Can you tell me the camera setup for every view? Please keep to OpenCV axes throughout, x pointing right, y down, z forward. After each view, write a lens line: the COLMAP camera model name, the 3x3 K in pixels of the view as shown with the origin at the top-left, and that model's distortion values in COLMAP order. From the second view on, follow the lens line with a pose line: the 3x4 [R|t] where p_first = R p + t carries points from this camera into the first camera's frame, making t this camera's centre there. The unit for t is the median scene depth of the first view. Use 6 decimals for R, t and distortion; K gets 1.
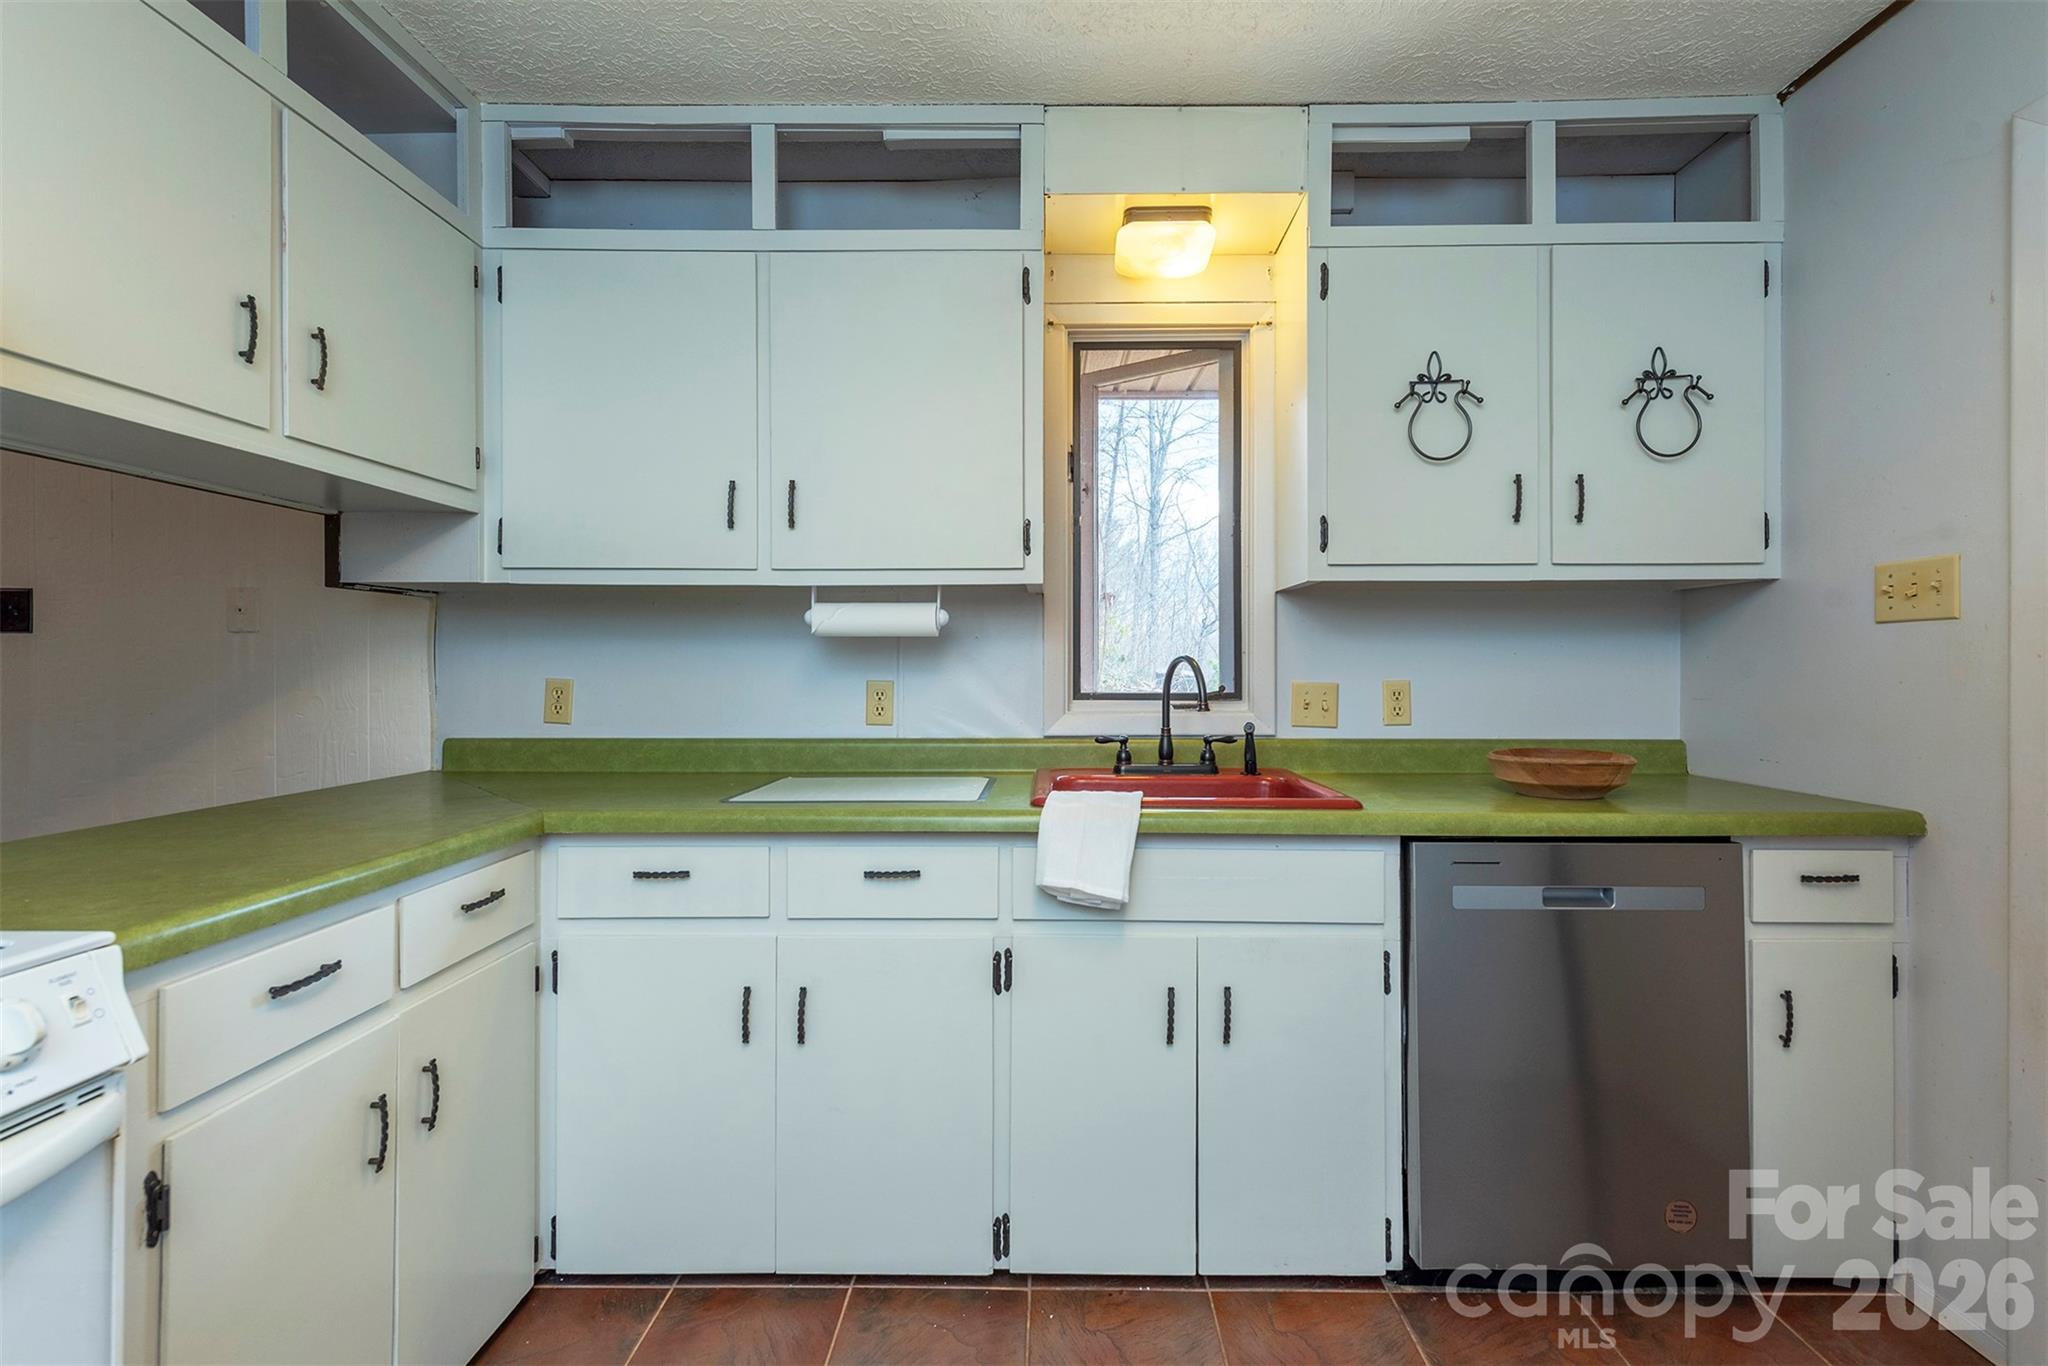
lens RADIAL K [[919.9, 0, 1027.7], [0, 919.9, 669.1], [0, 0, 1]] dist [0.010852, -0.005046]
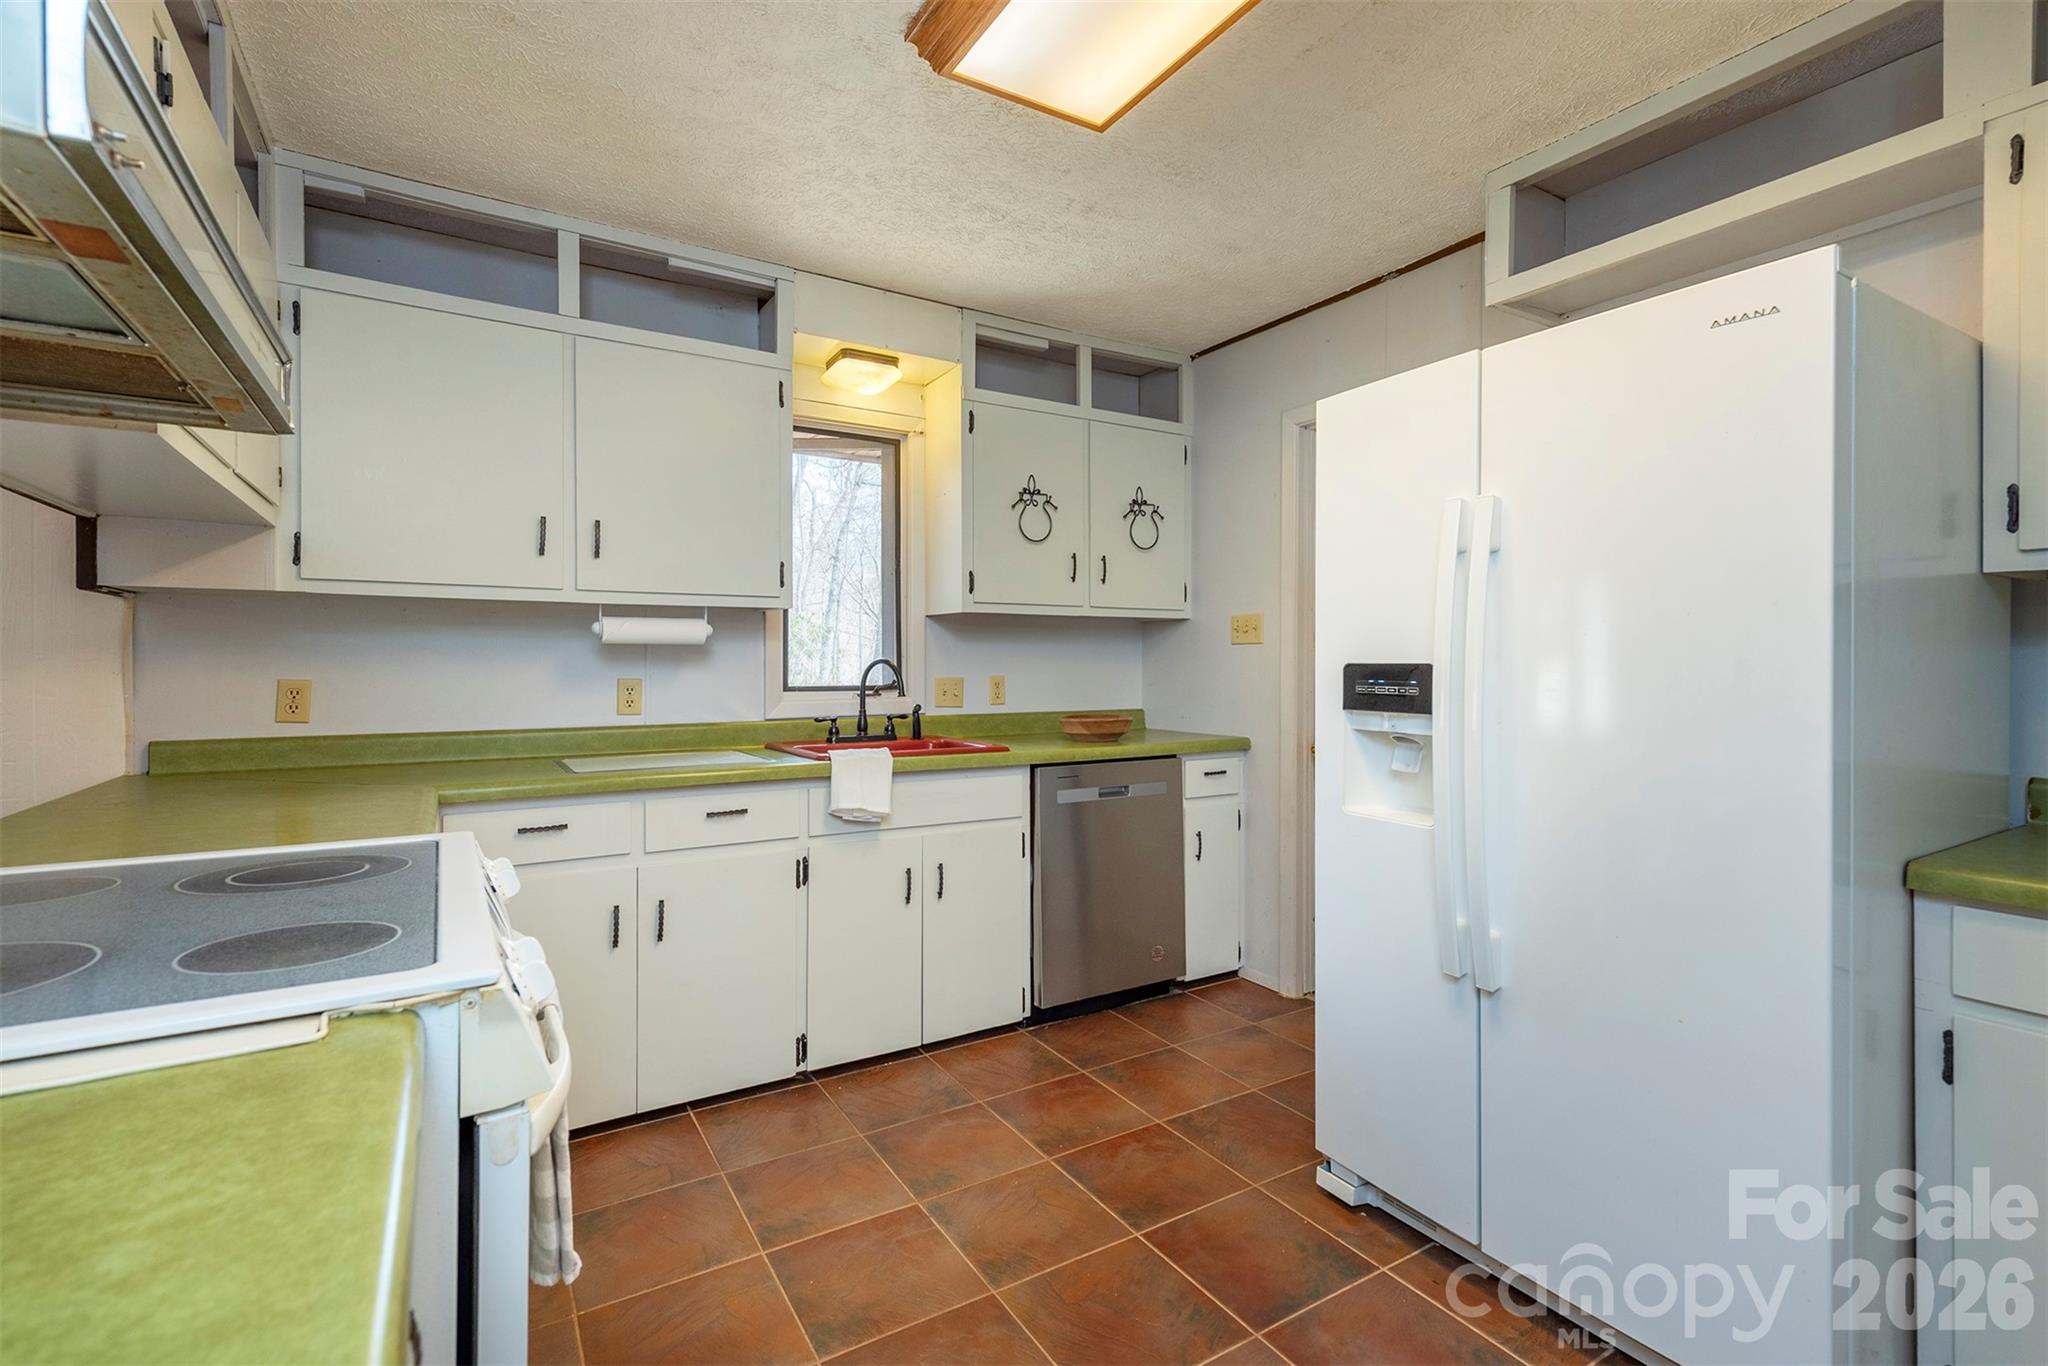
lens RADIAL K [[919.9, 0, 1018.4], [0, 919.9, 676.8], [0, 0, 1]] dist [0.010852, -0.005046]
pose [[0.856737, -0.008627, 0.515682, -0.427157], [0.002550, 0.999919, 0.012492, -0.005112], [-0.515748, -0.009388, 0.856689, -0.394827]]
